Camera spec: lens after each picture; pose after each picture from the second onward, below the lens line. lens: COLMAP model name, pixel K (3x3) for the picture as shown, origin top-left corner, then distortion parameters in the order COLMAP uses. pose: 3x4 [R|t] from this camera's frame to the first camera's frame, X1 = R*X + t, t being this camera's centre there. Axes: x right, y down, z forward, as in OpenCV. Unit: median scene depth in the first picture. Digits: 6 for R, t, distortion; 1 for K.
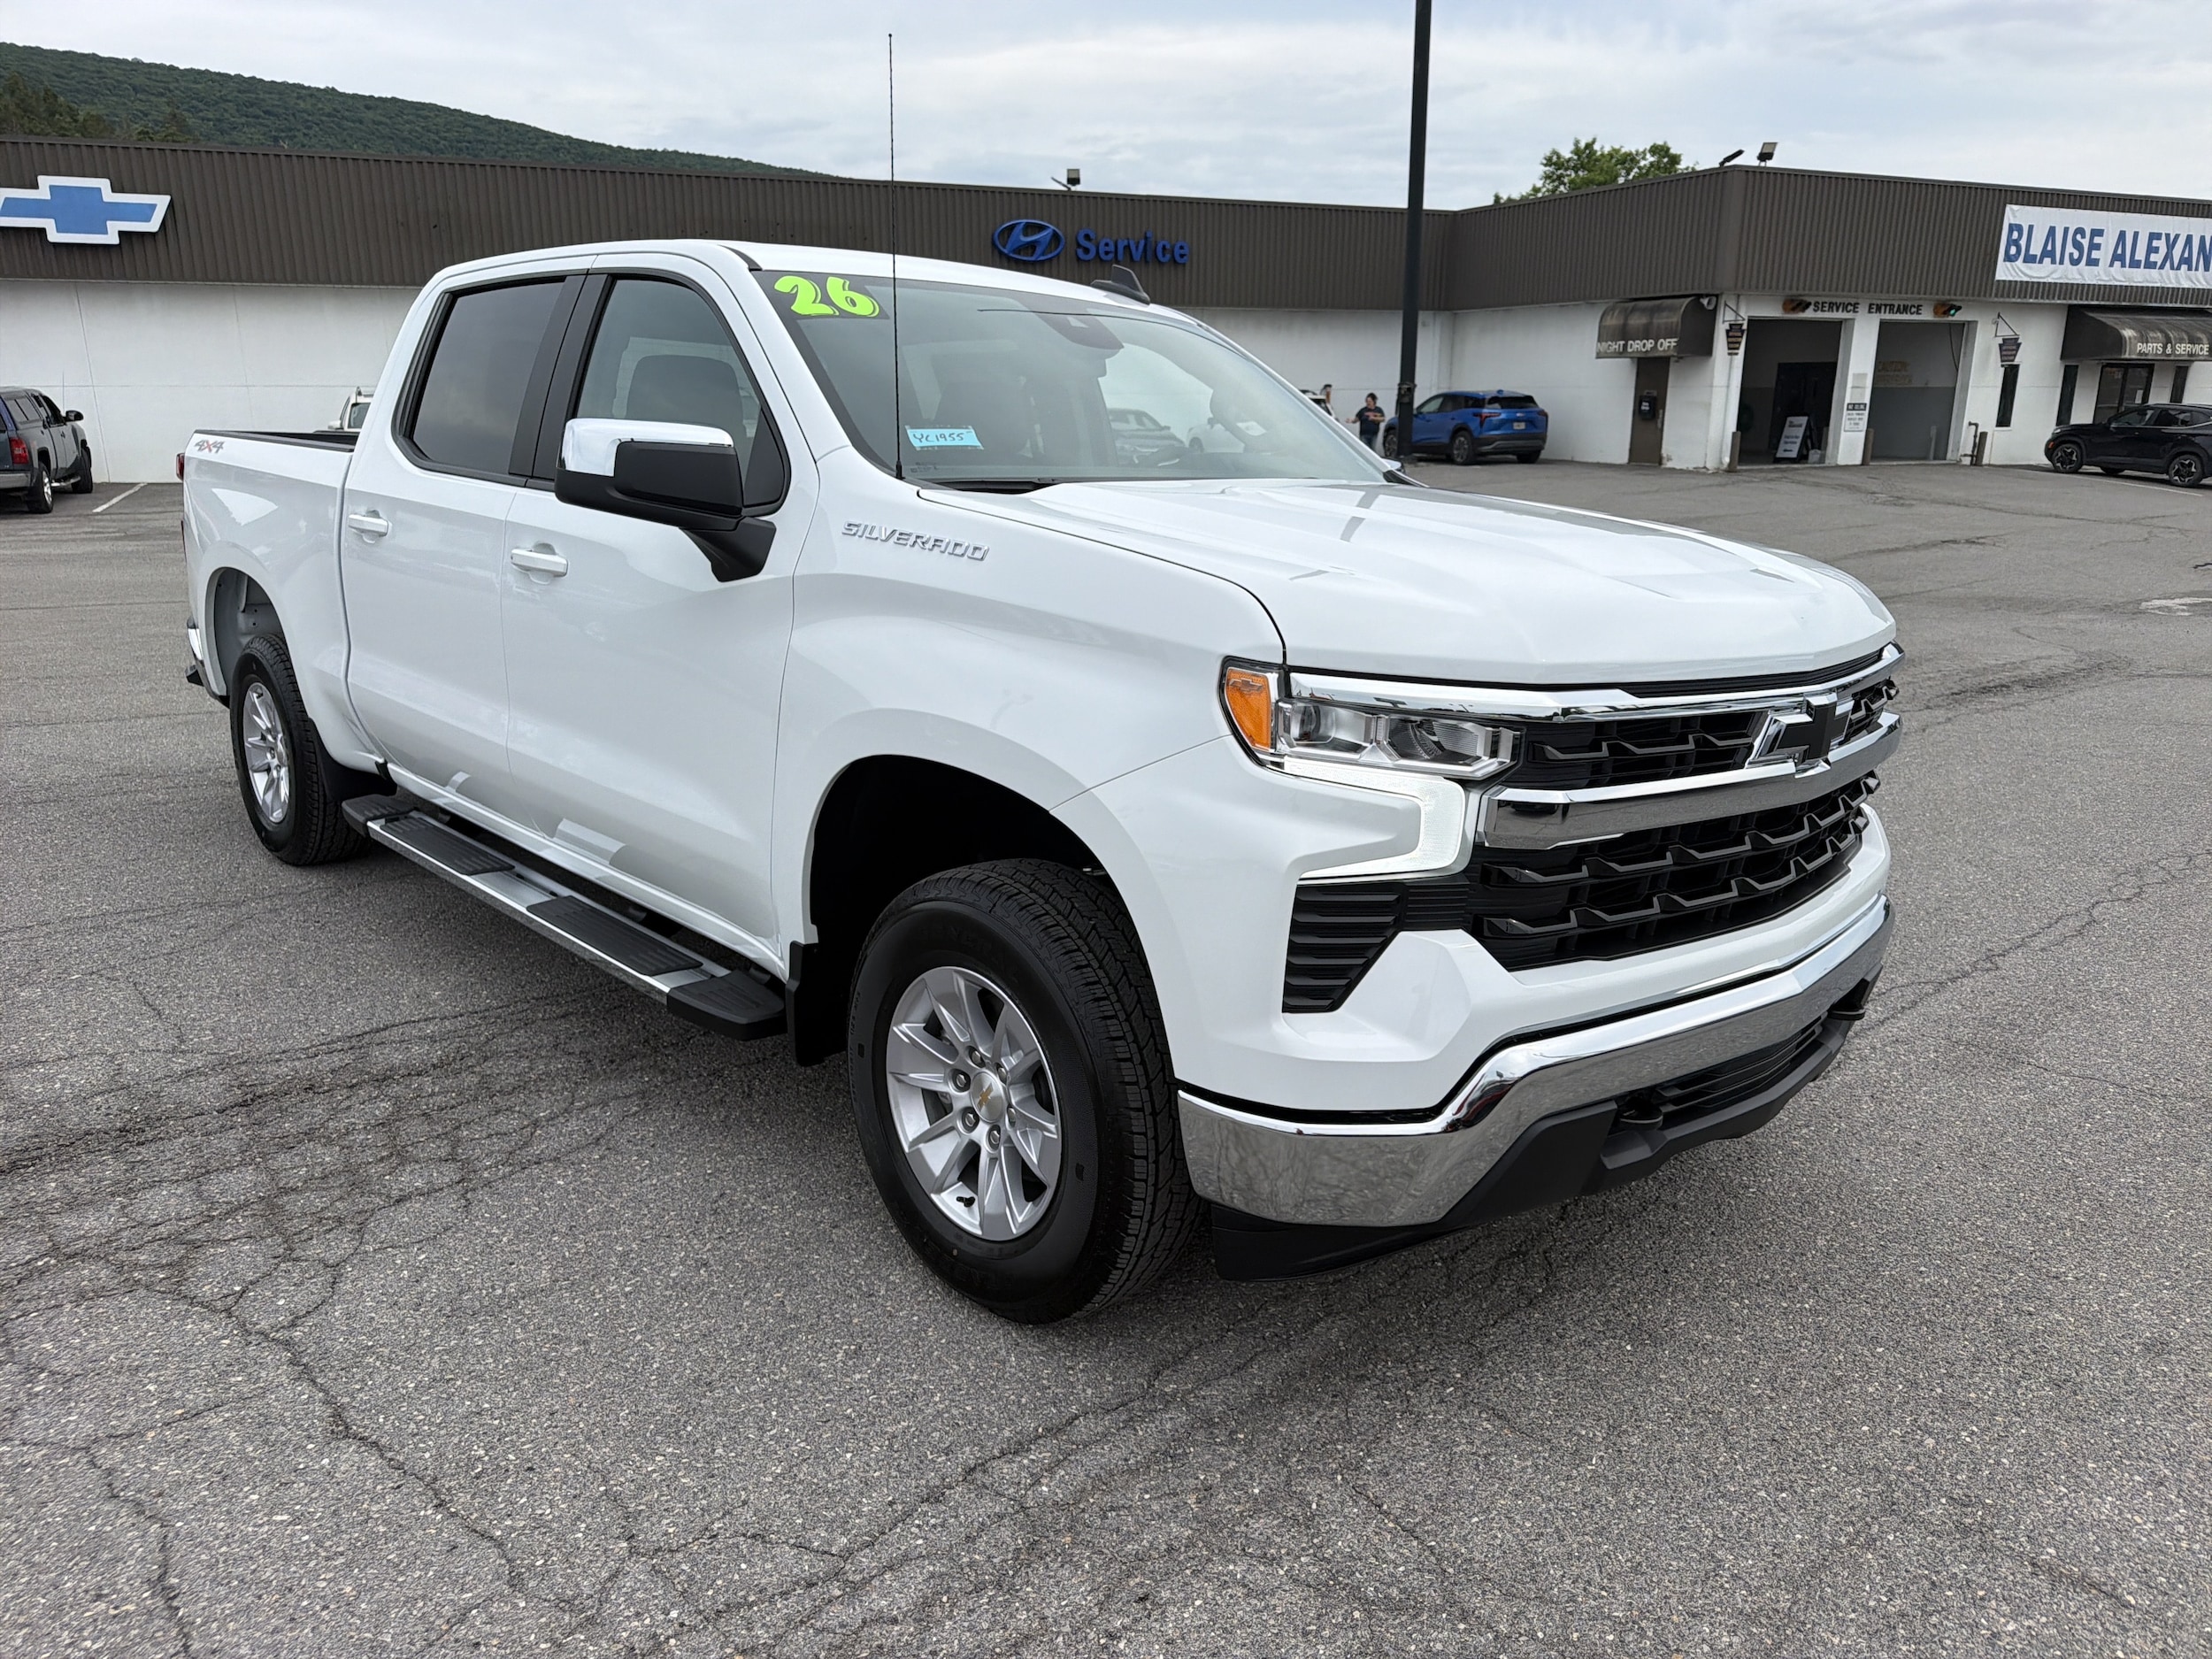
lens RADIAL K [[1642.5, 0, 1102.1], [0, 1642.5, 775.3], [0, 0, 1]] dist [0.069190, -0.089339]
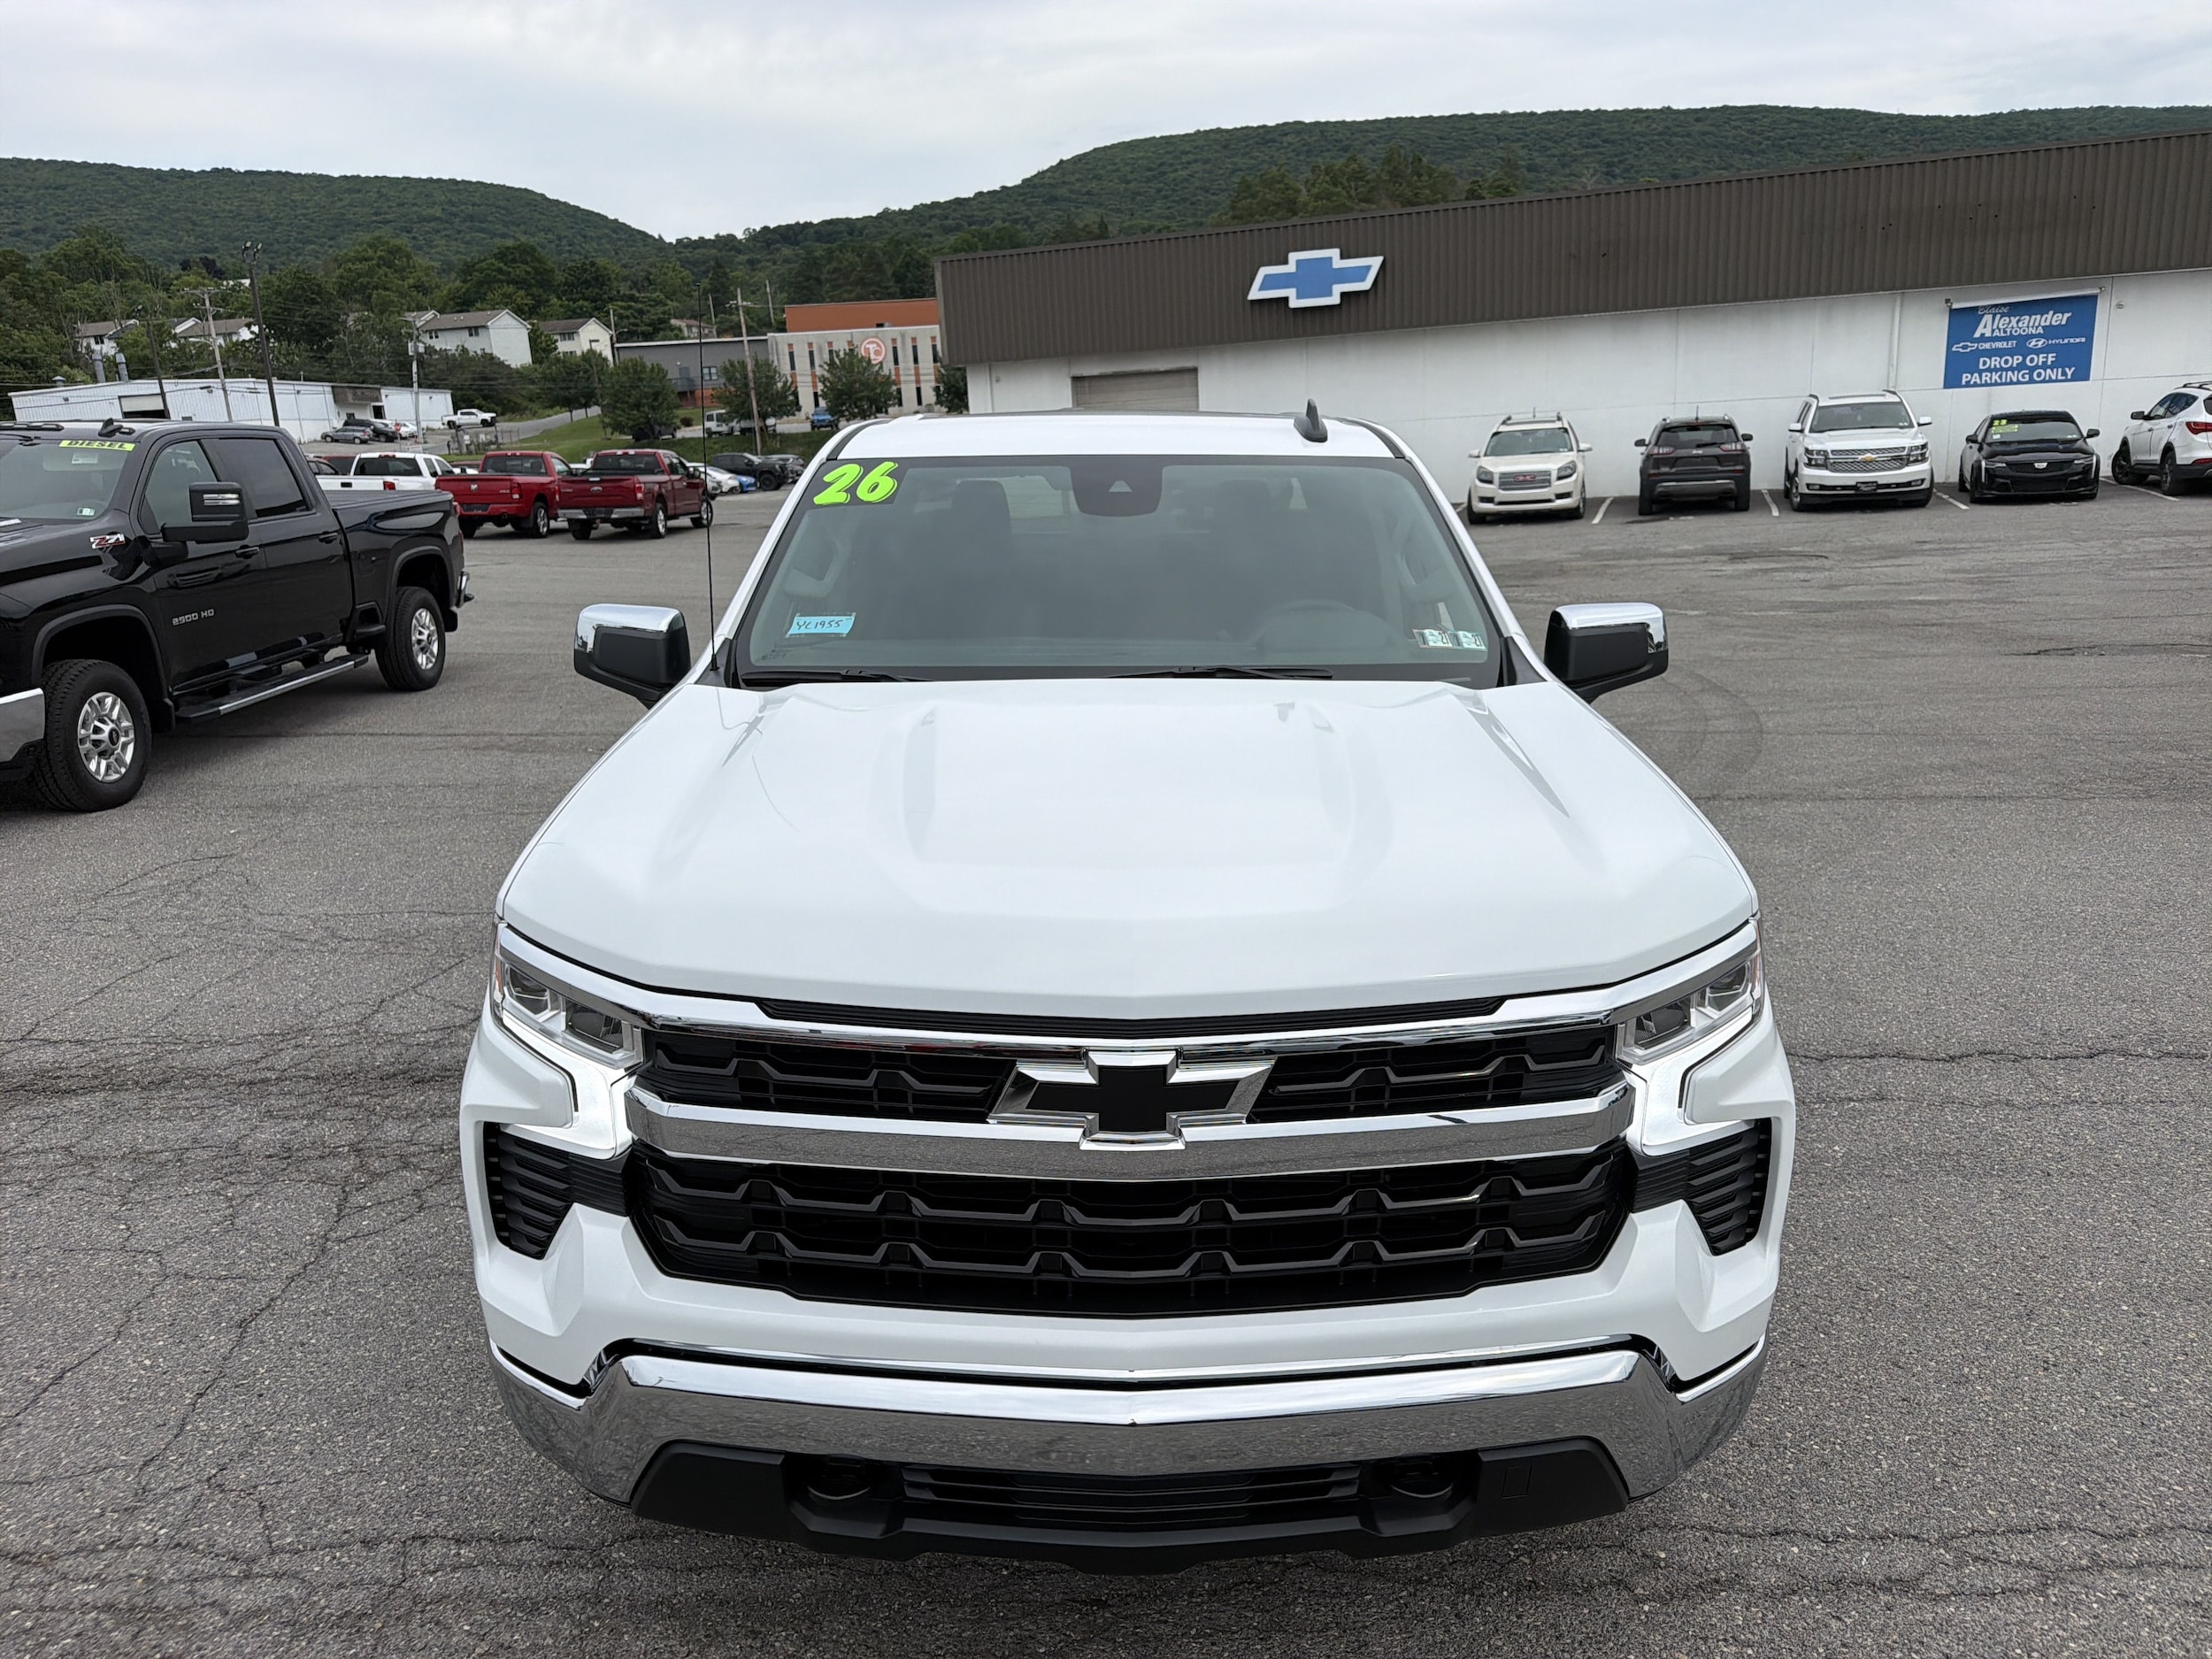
lens RADIAL K [[1648.0, 0, 1122.0], [0, 1648.0, 741.2], [0, 0, 1]] dist [0.076513, -0.122821]
pose [[0.710173, 0.097637, -0.697224, 0.945374], [-0.104245, 0.994004, 0.033016, -0.216843], [0.696266, 0.049234, 0.716093, 0.425004]]
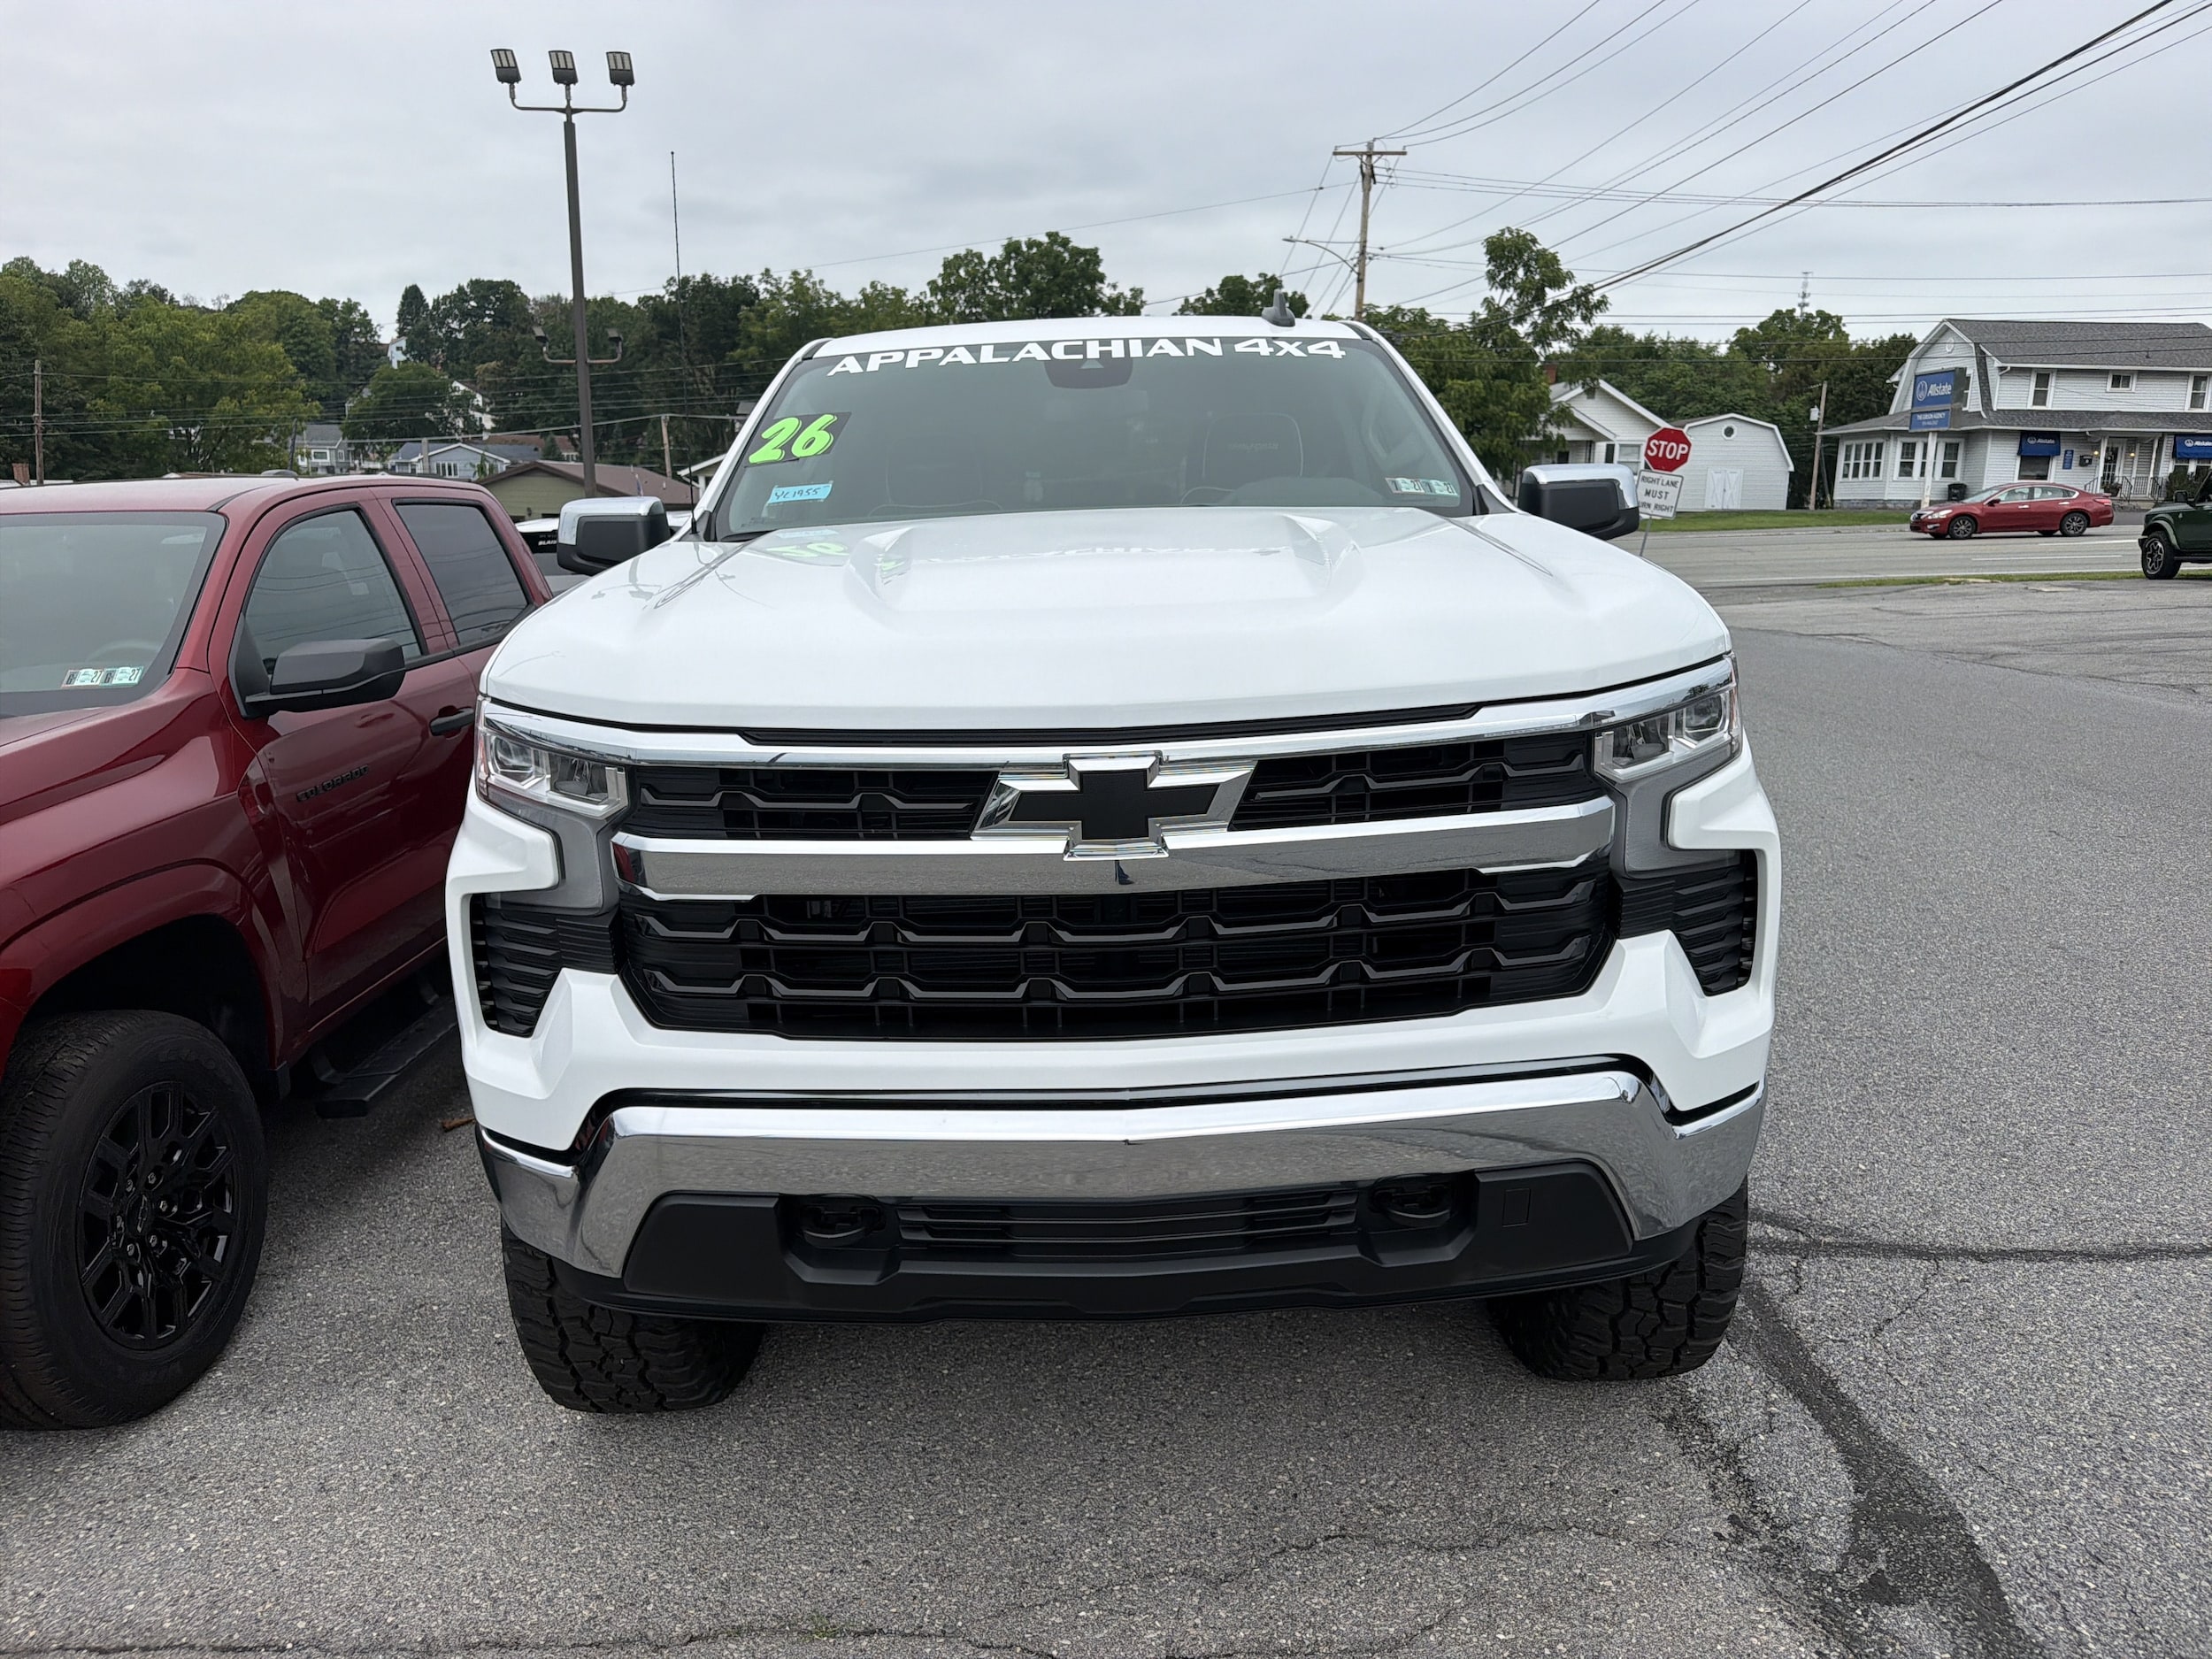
lens RADIAL K [[1648.0, 0, 1122.0], [0, 1648.0, 741.2], [0, 0, 1]] dist [0.076513, -0.122821]
pose [[0.714995, 0.036152, -0.698194, 0.969021], [-0.069077, 0.997429, -0.019092, -0.040023], [0.695709, 0.061880, 0.715654, 0.436341]]
